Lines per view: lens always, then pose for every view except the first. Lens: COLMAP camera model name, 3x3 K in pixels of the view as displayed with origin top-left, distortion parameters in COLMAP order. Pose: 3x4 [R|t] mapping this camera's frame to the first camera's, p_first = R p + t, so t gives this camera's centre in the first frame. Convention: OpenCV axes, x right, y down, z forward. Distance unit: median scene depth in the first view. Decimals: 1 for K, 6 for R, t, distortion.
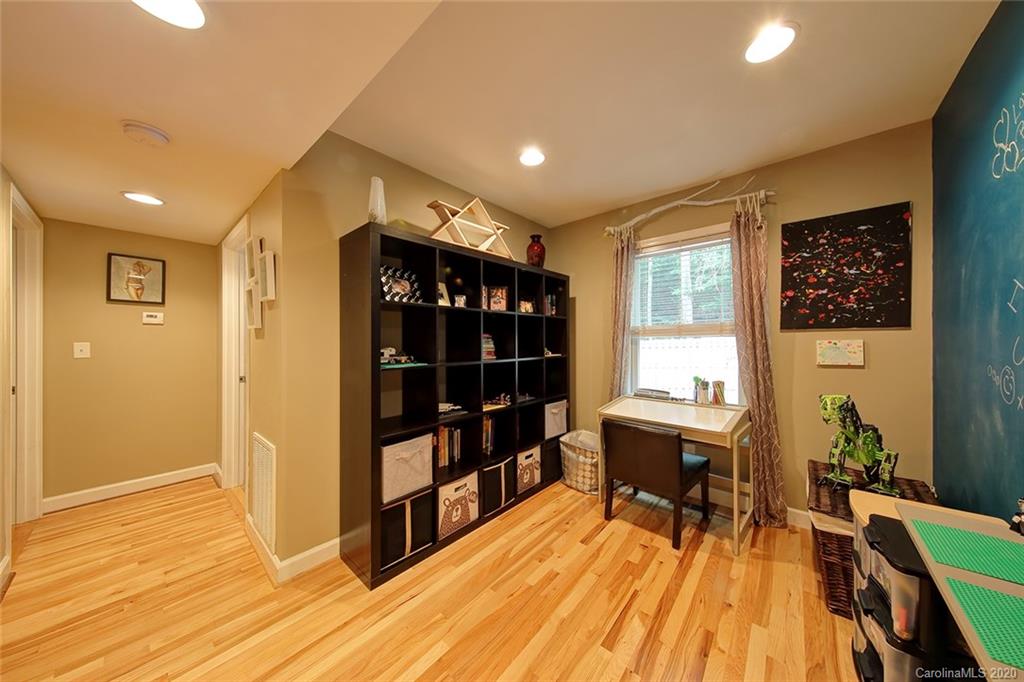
lens RADIAL K [[324.1, 0, 517.6], [0, 324.1, 342.4], [0, 0, 1]] dist [0.000019, -0.002512]
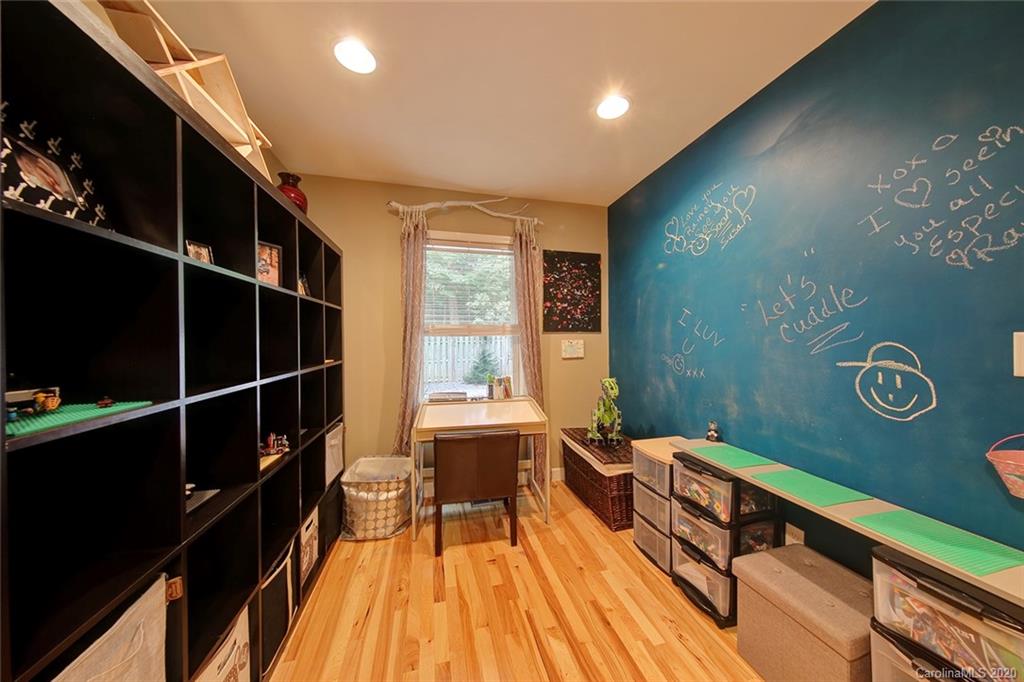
lens RADIAL K [[326.7, 0, 512.0], [0, 326.7, 341.0], [0, 0, 1]] dist [0.009709, -0.002868]
pose [[0.562567, -0.001743, 0.826750, -0.334446], [0.002418, 0.999997, 0.000463, -0.004474], [-0.826748, 0.001738, 0.562570, 0.392943]]
